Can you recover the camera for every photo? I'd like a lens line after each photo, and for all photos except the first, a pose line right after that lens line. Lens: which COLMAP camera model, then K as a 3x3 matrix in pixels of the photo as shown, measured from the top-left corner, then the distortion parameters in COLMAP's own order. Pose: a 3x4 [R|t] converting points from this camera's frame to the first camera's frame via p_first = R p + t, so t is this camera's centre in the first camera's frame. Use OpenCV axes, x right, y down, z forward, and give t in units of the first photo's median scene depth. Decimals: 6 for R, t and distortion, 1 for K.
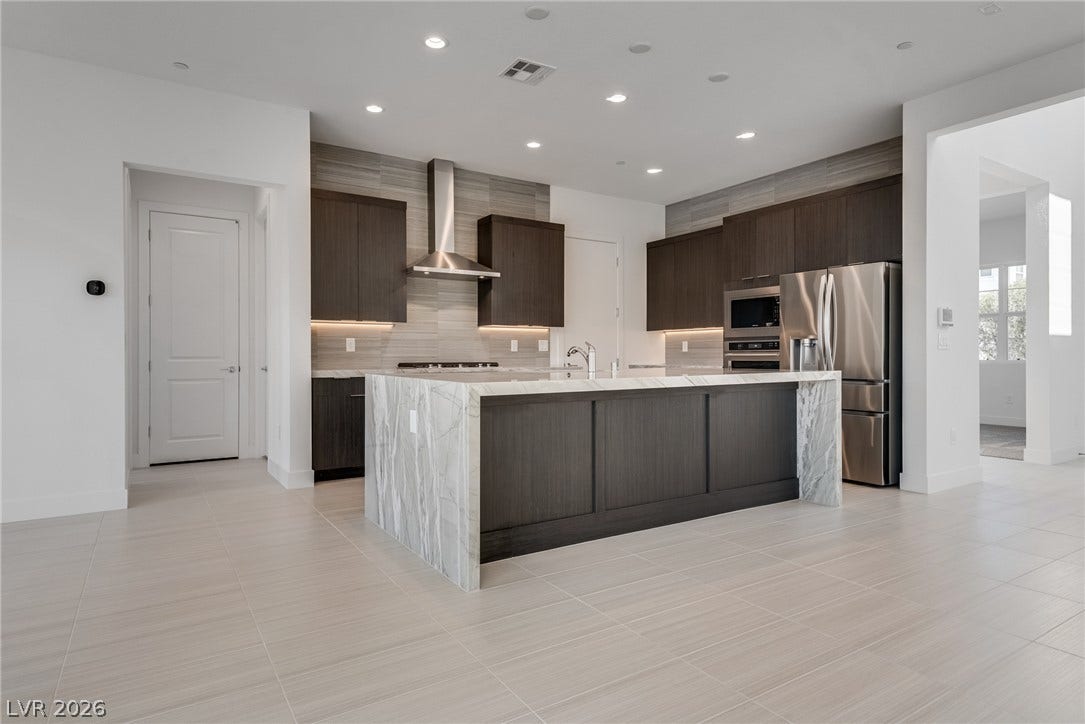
lens RADIAL K [[593.0, 0, 503.4], [0, 593.0, 352.1], [0, 0, 1]] dist [0.004878, -0.001279]
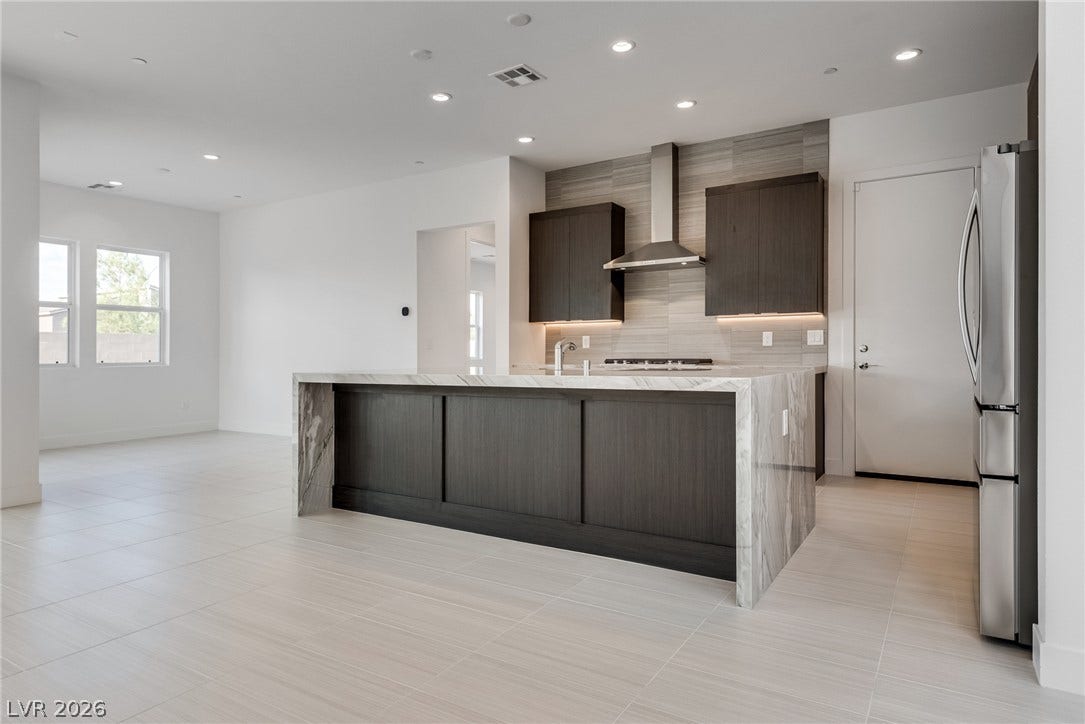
lens RADIAL K [[593.0, 0, 503.4], [0, 593.0, 352.1], [0, 0, 1]] dist [0.004878, -0.001279]
pose [[0.451941, -0.002326, -0.892045, 0.641132], [0.010165, 0.999945, 0.002543, 0.002097], [0.891990, -0.010217, 0.451939, 0.351396]]
